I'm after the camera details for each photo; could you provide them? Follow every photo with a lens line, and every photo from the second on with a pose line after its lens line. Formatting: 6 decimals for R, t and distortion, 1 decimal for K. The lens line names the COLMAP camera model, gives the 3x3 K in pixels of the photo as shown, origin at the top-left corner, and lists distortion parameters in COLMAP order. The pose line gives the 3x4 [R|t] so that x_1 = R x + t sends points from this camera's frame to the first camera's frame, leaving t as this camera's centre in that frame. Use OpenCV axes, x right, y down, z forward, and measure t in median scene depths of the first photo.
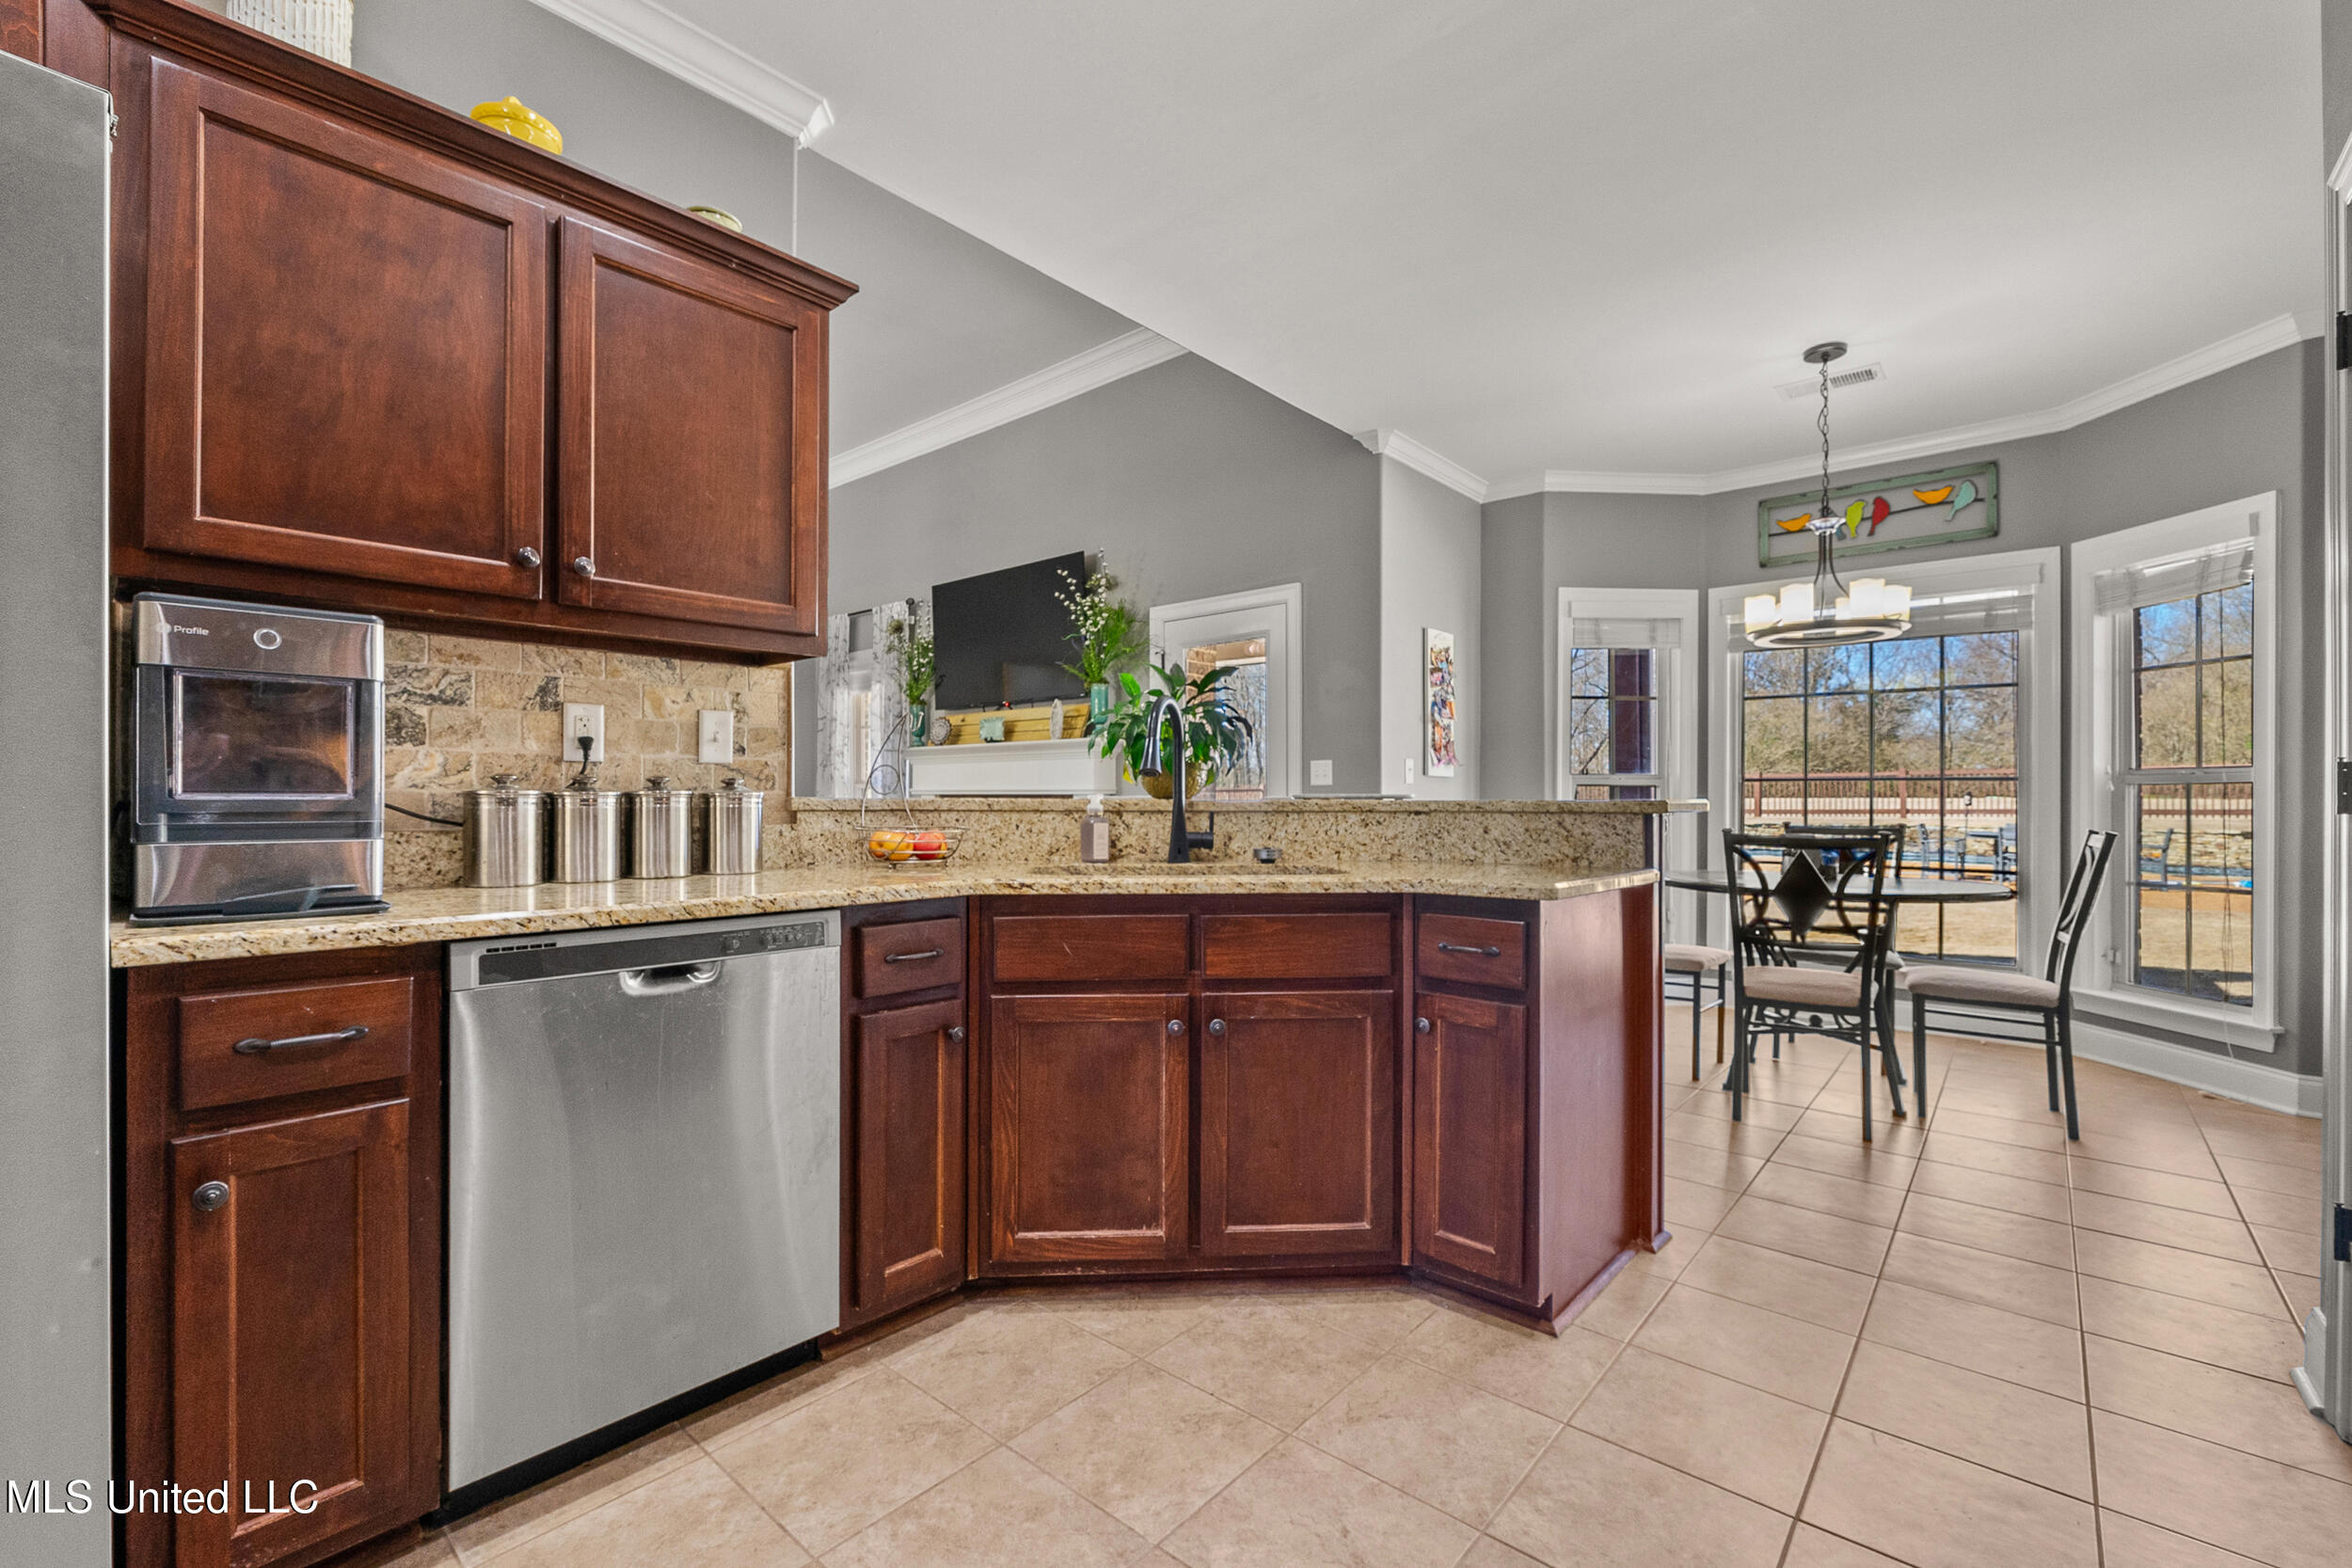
lens RADIAL K [[990.8, 0, 1152.2], [0, 990.8, 794.8], [0, 0, 1]] dist [-0.002569, -0.000190]
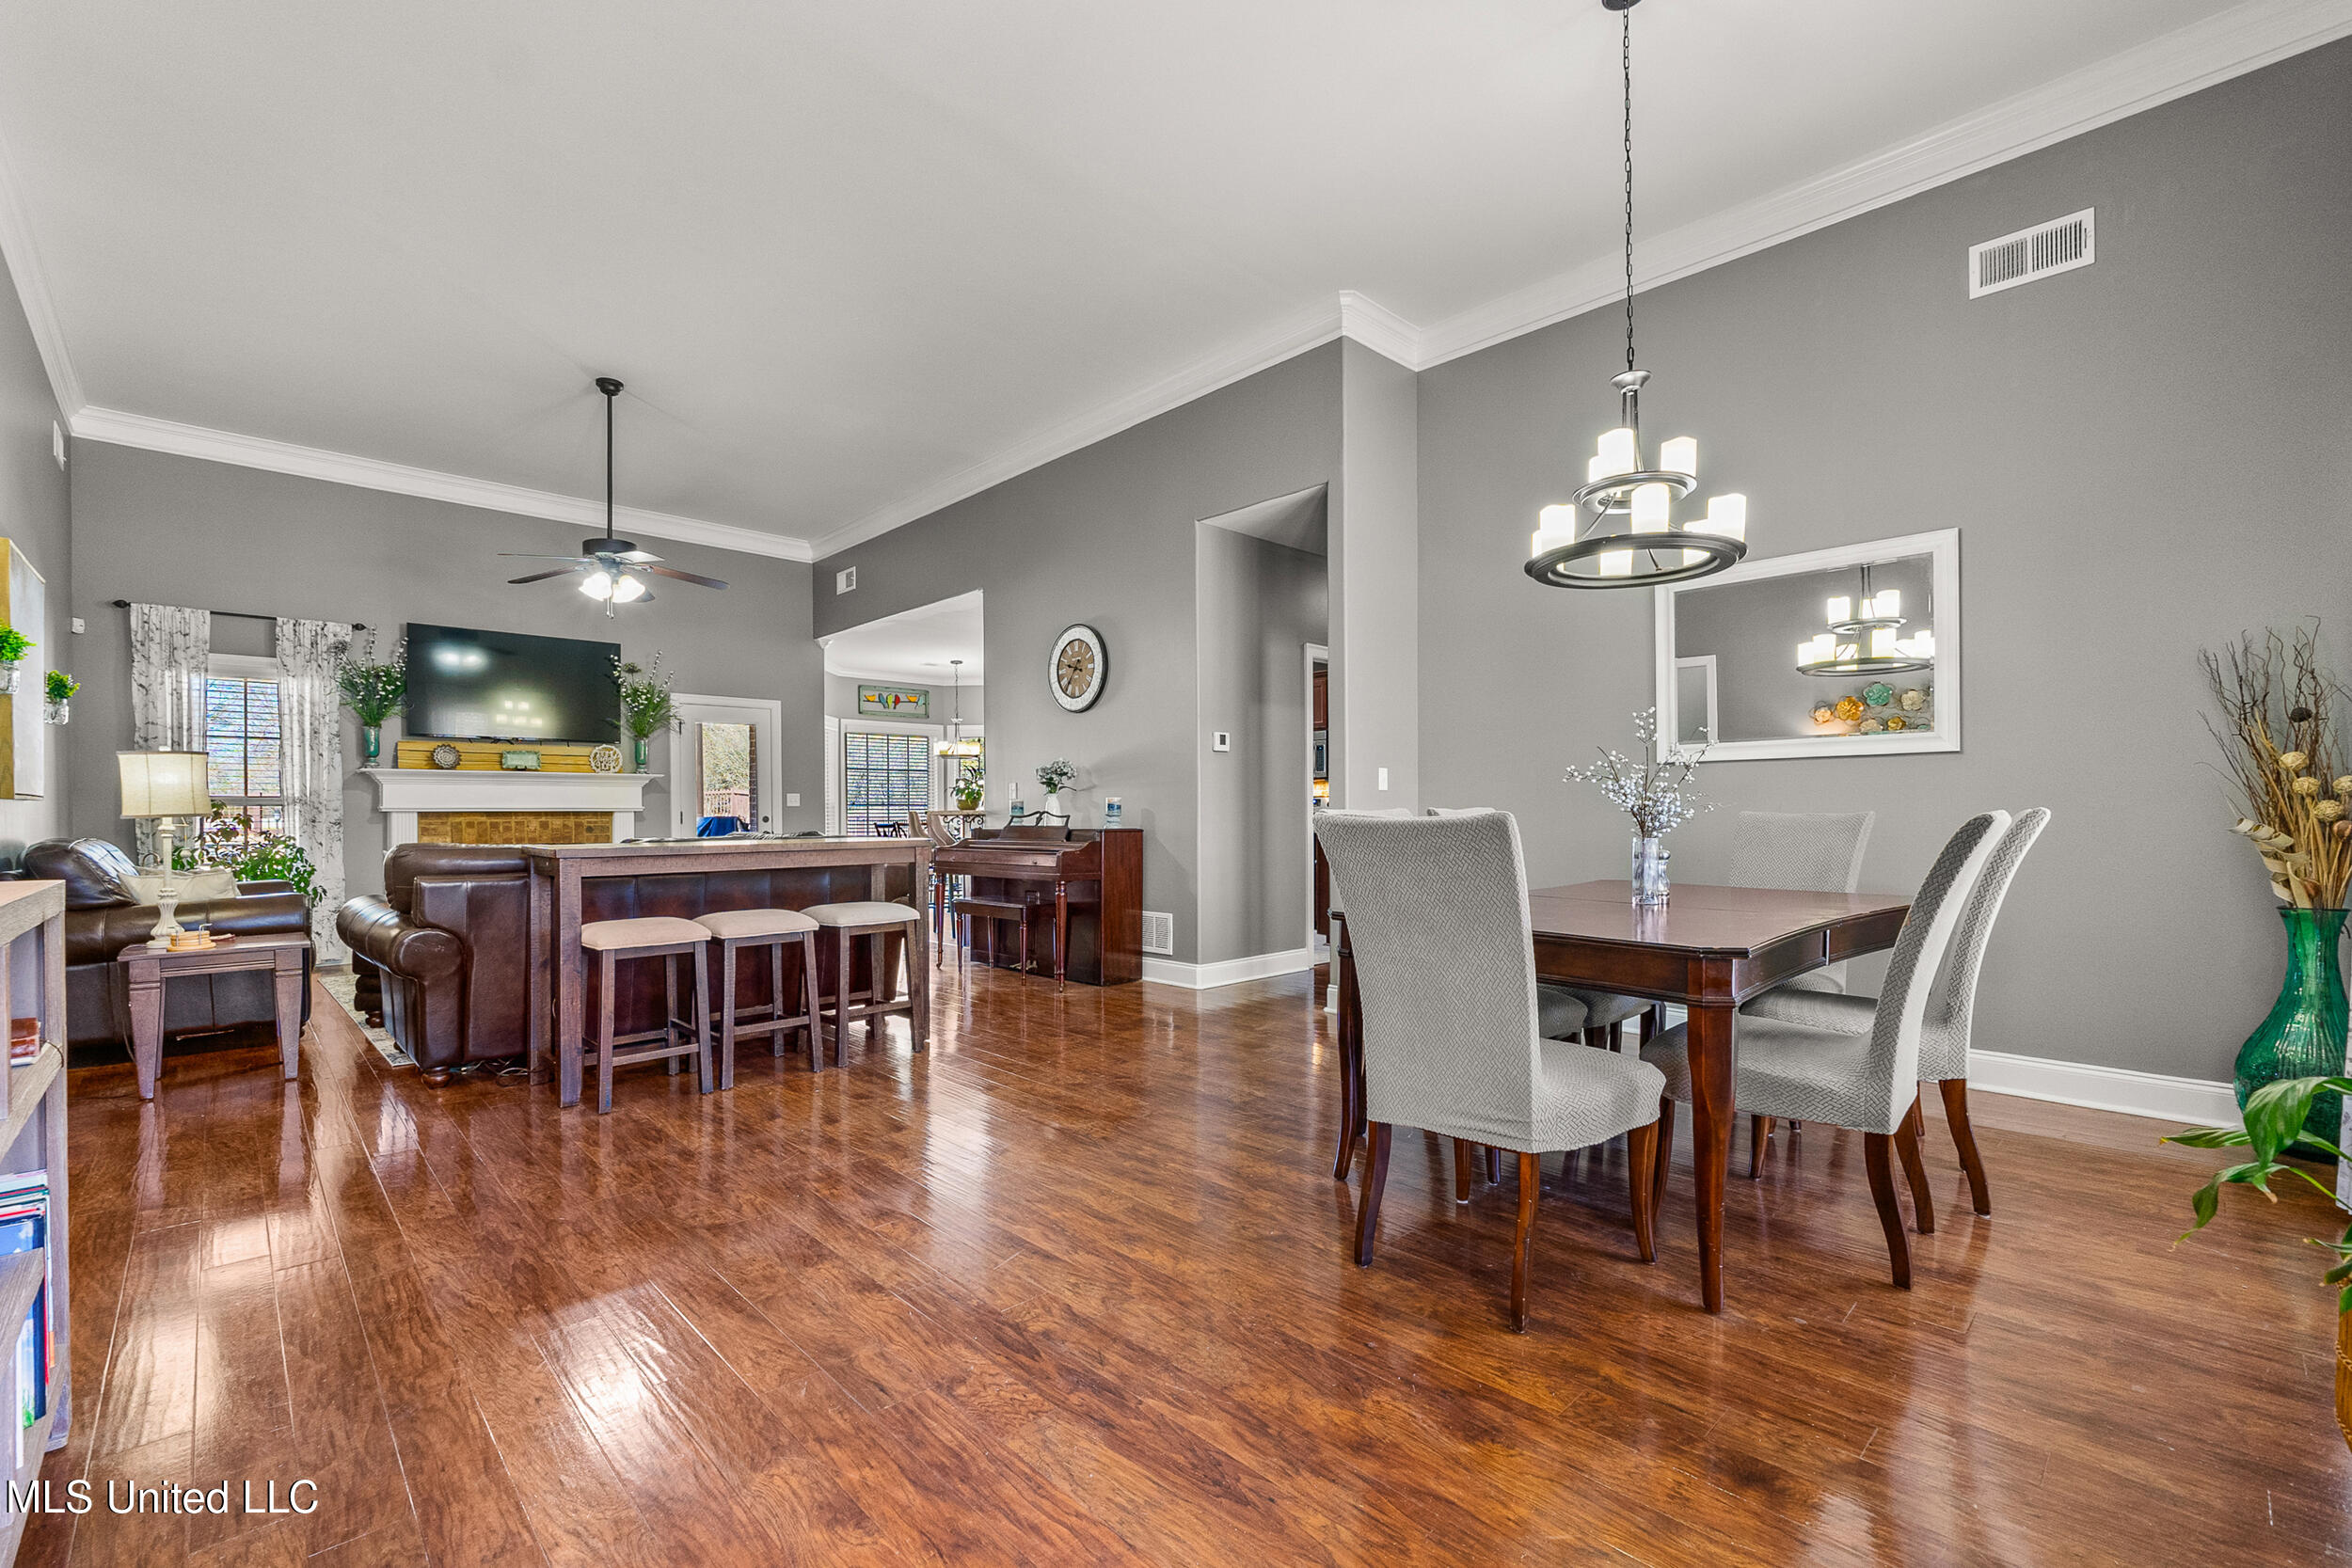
lens RADIAL K [[990.8, 0, 1152.2], [0, 990.8, 794.8], [0, 0, 1]] dist [-0.002569, -0.000190]
pose [[0.077373, 0.011974, 0.996930, -1.872881], [-0.000198, 0.999928, -0.011994, -0.009314], [-0.997002, 0.000731, 0.077370, 0.140711]]
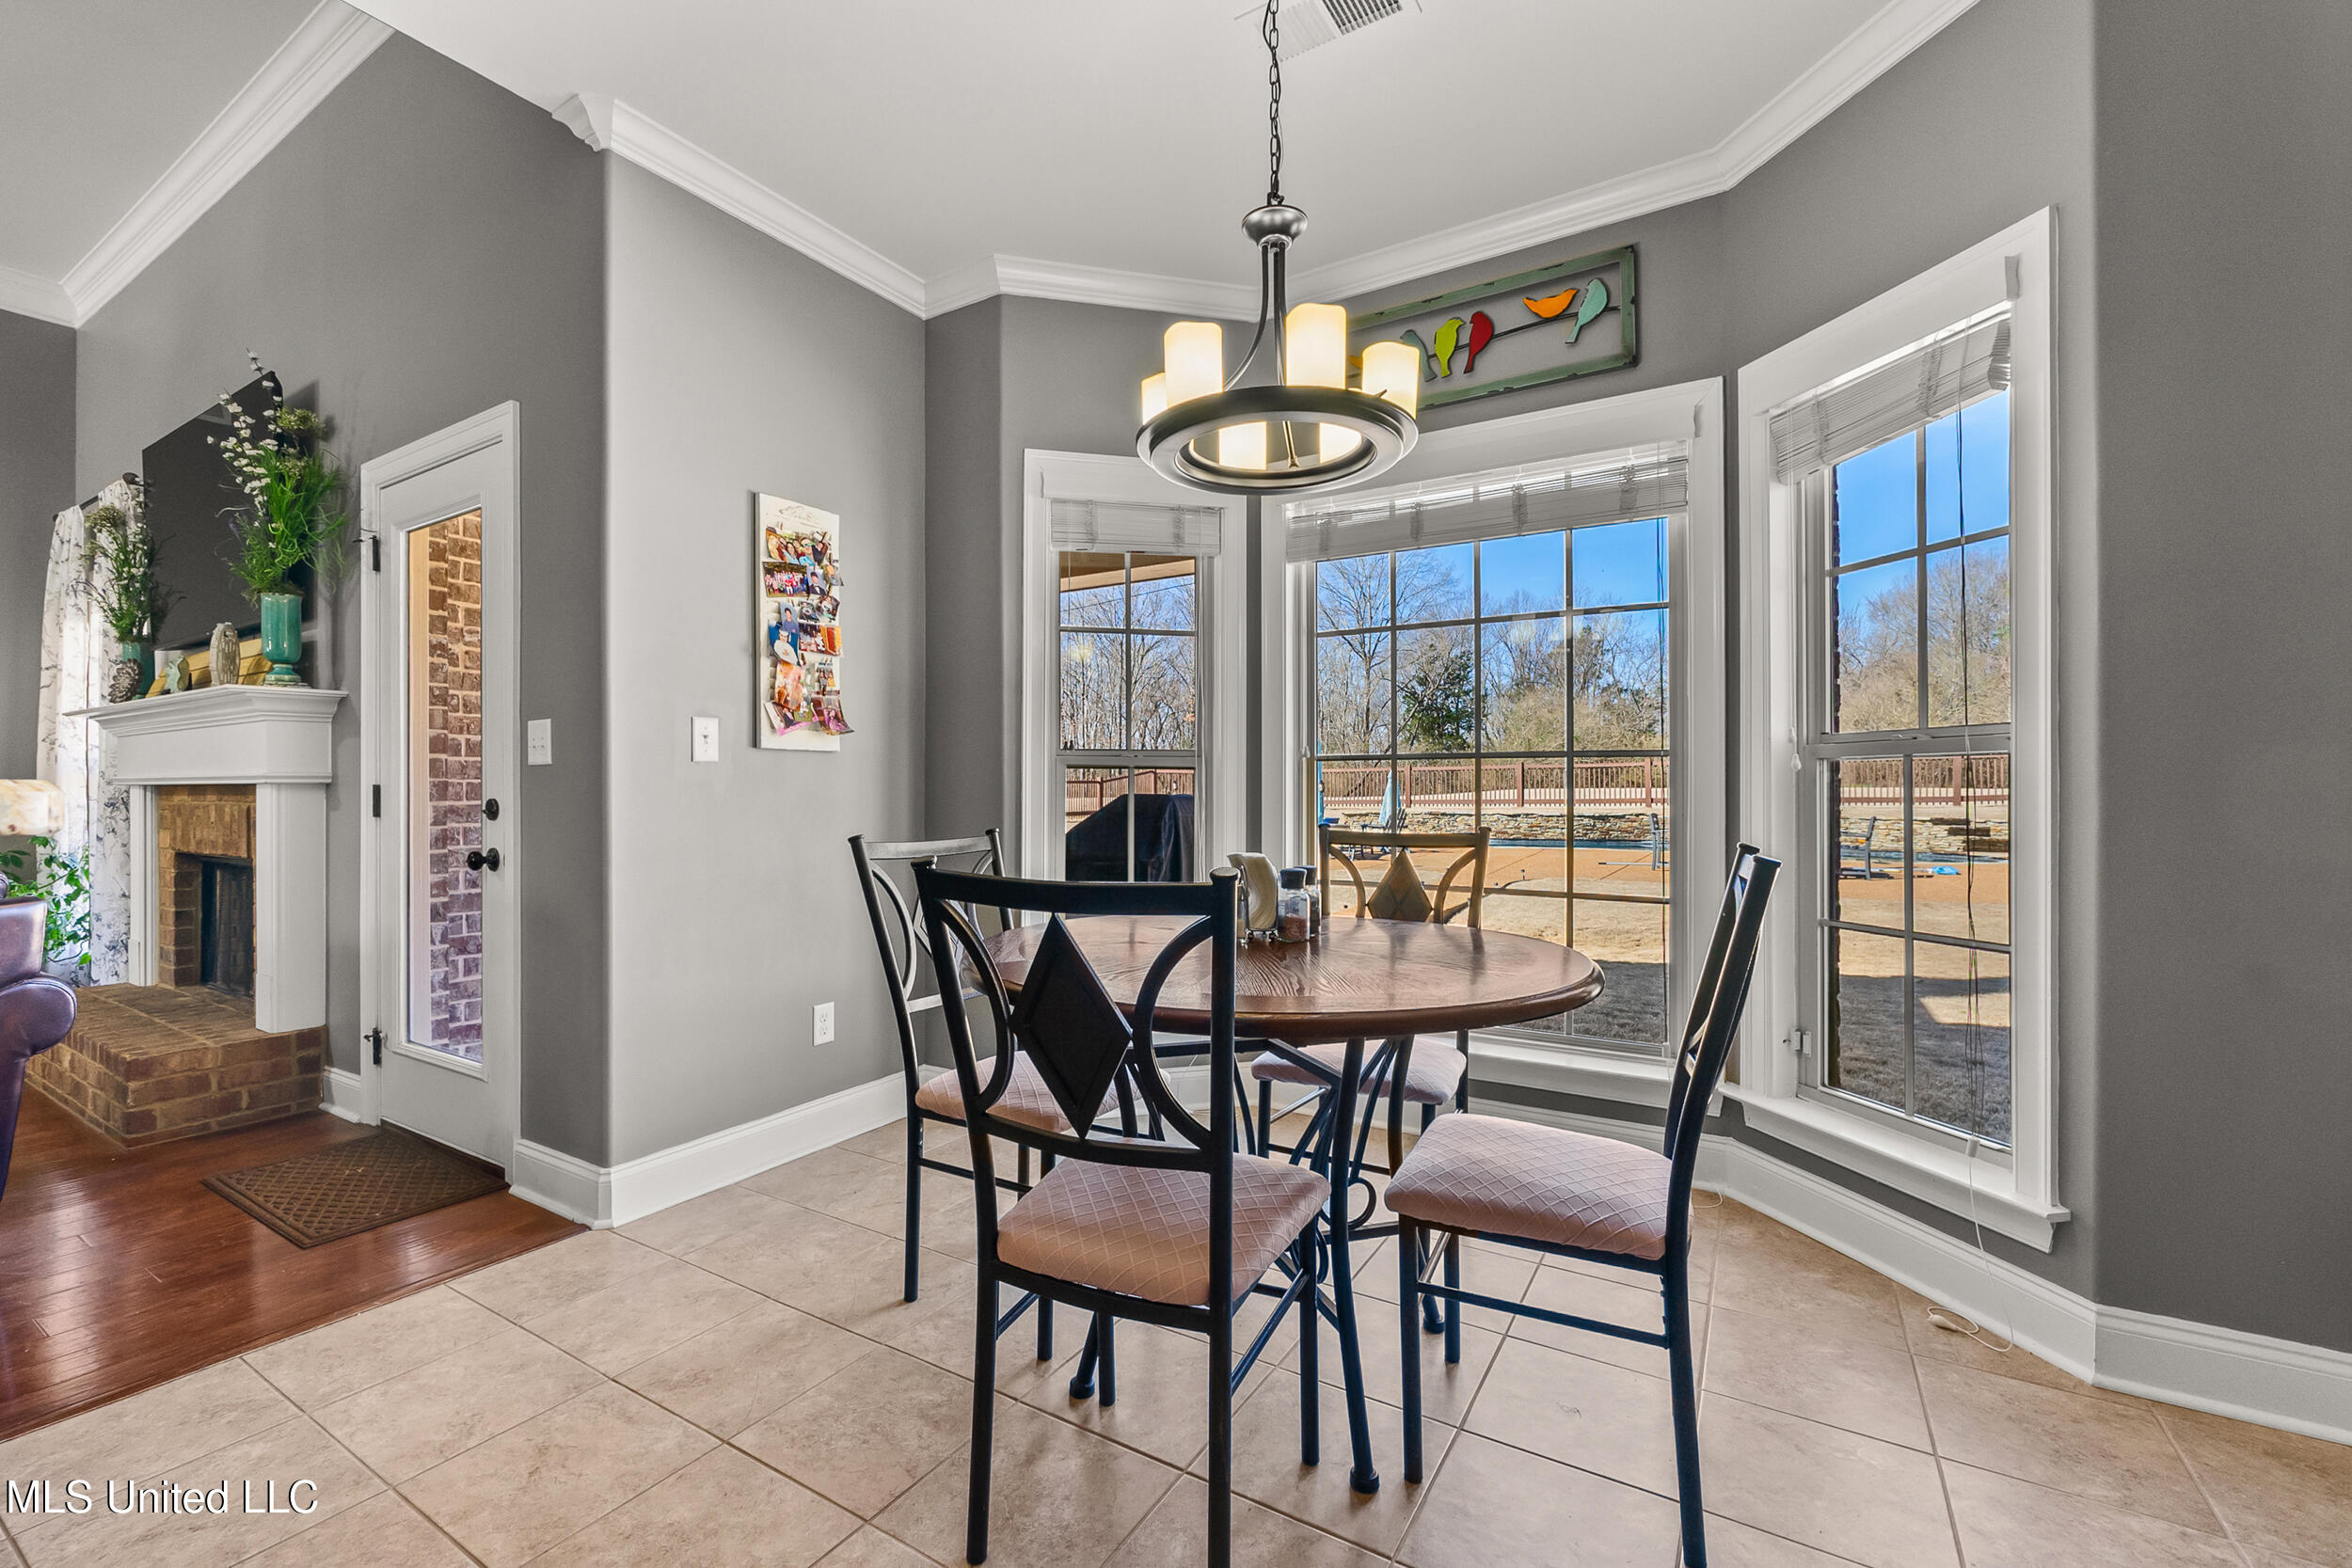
lens RADIAL K [[999.6, 0, 1134.9], [0, 999.6, 786.7], [0, 0, 1]] dist [-0.003397, -0.000171]
pose [[0.986524, -0.003985, 0.163571, 0.428783], [0.004099, 0.999992, -0.000364, 0.004012], [-0.163568, 0.001029, 0.986532, 0.421109]]
